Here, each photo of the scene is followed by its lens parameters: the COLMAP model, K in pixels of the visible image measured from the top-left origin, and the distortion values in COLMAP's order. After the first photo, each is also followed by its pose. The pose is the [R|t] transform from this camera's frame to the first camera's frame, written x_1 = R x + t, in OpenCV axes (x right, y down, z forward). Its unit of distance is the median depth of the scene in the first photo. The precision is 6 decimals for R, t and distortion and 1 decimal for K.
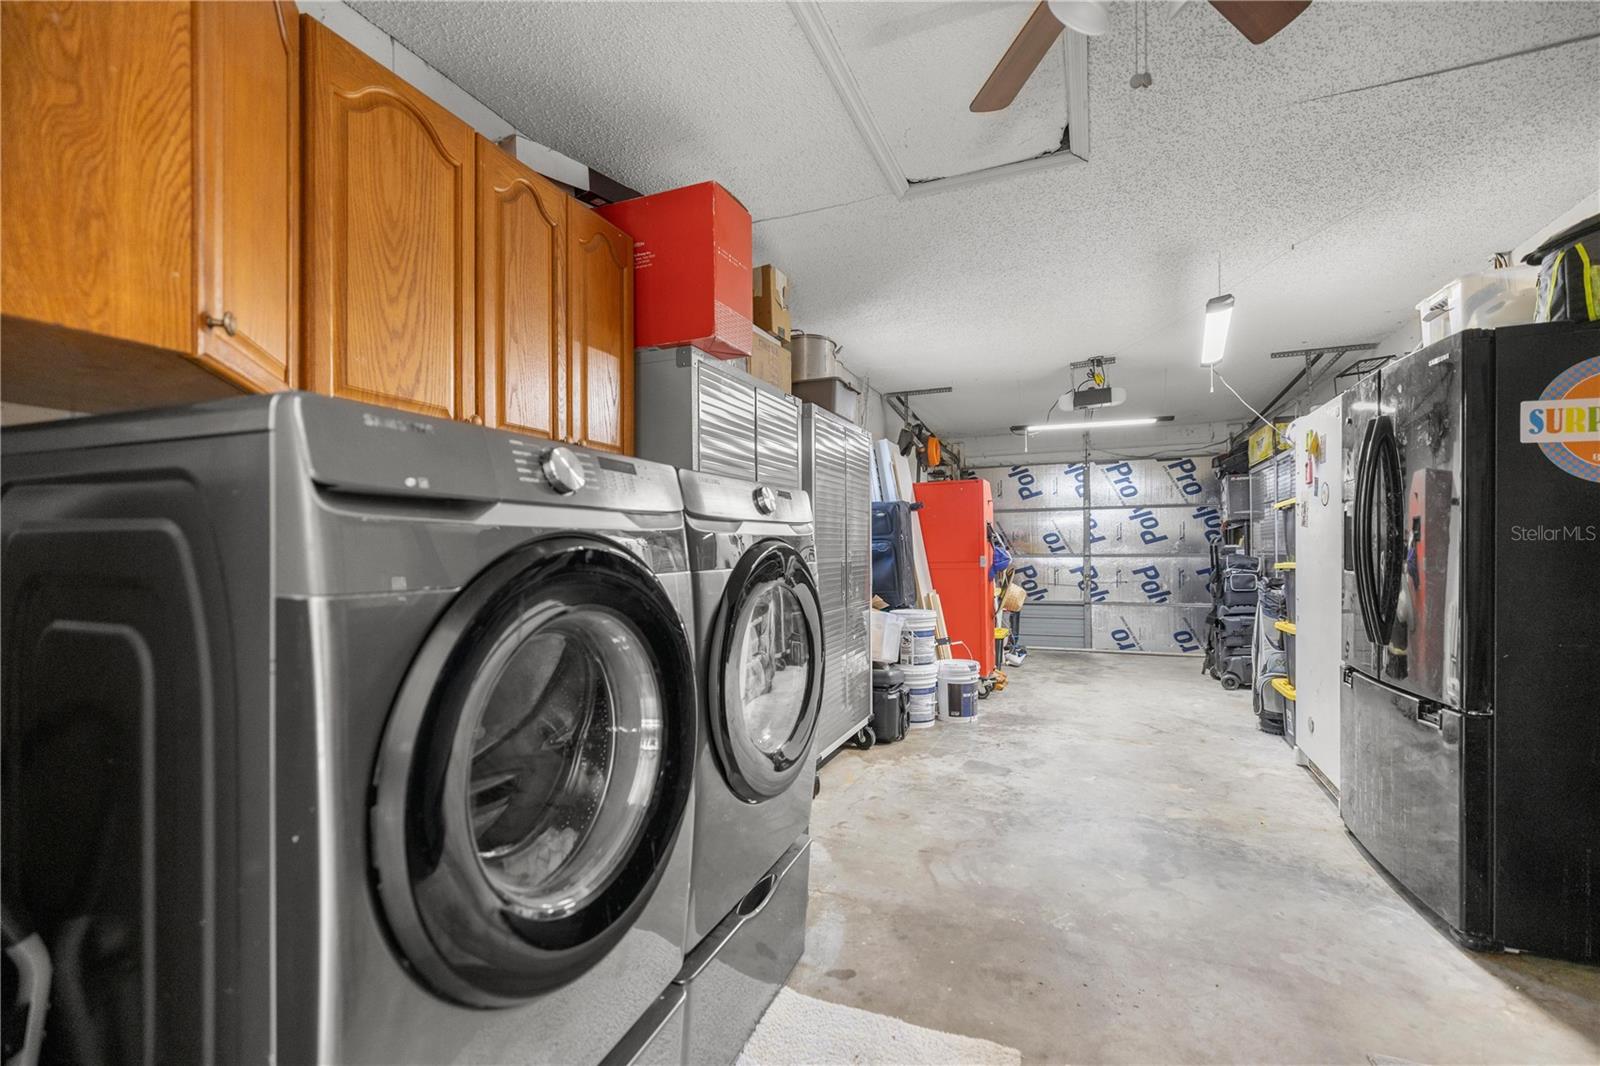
lens RADIAL K [[686.1, 0, 814.8], [0, 686.1, 533.4], [0, 0, 1]] dist [0.001480, -0.000277]
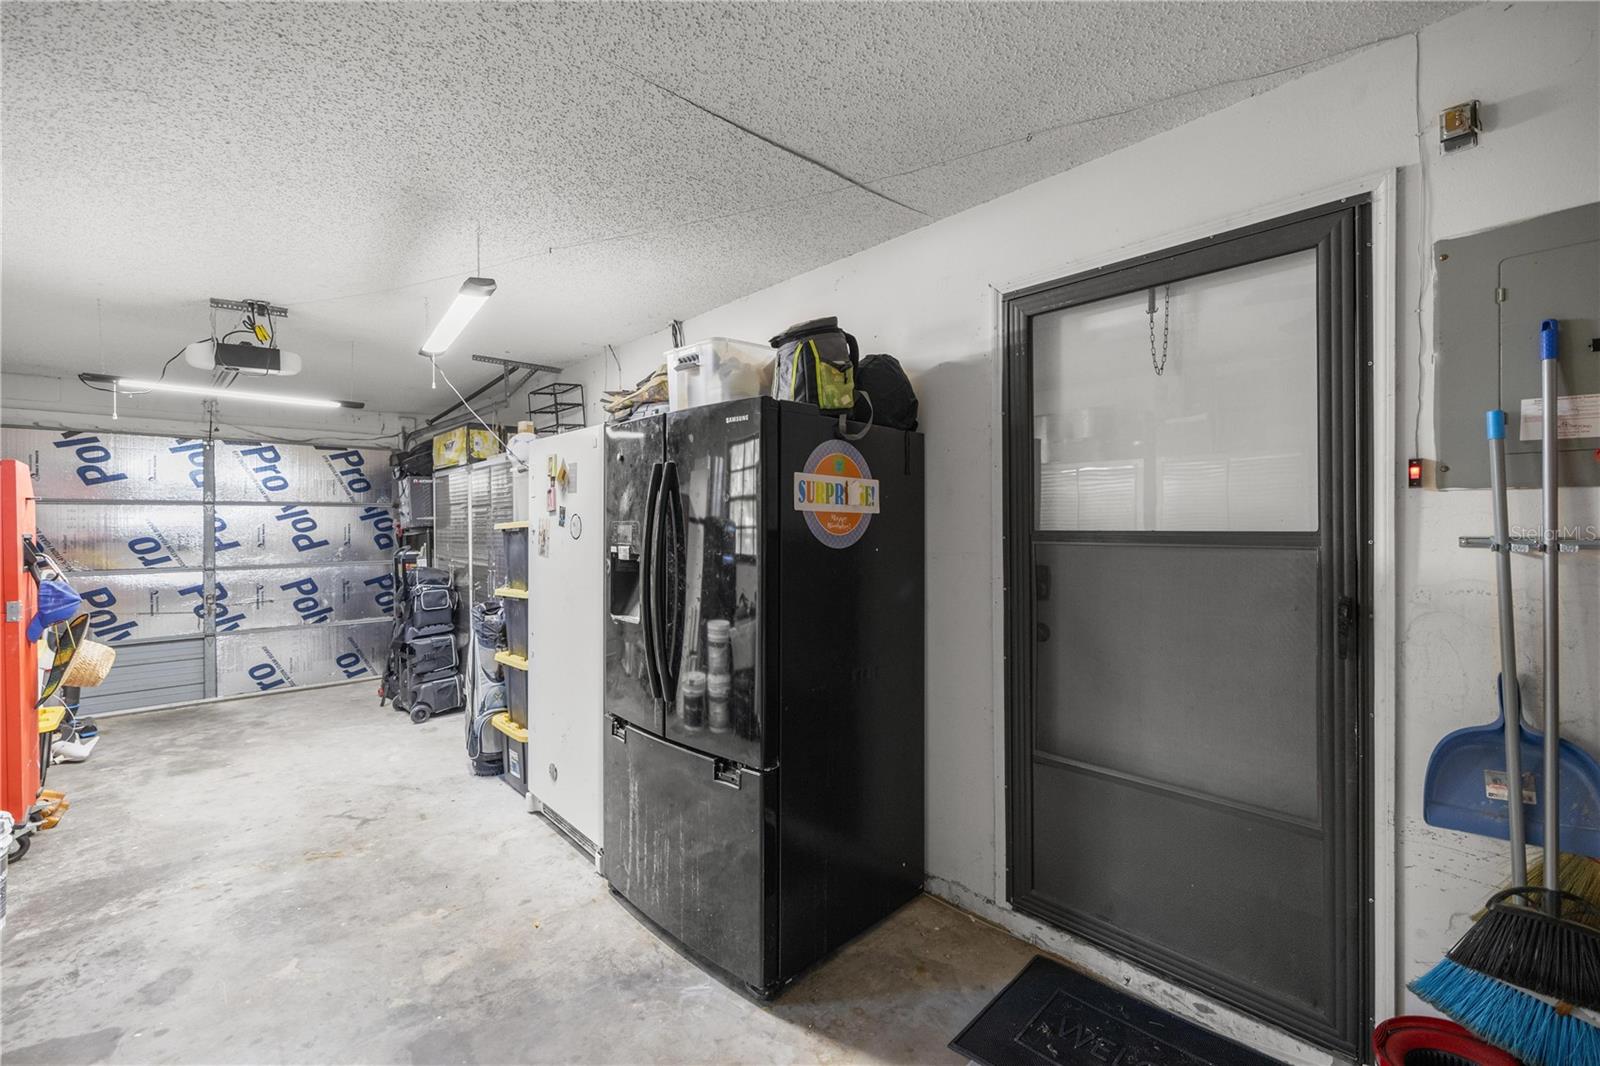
lens RADIAL K [[686.1, 0, 814.8], [0, 686.1, 533.4], [0, 0, 1]] dist [0.001480, -0.000277]
pose [[0.423871, 0.001936, 0.905720, 0.016624], [-0.021095, 0.999748, 0.007736, -0.033655], [-0.905477, -0.022386, 0.423805, 0.164651]]
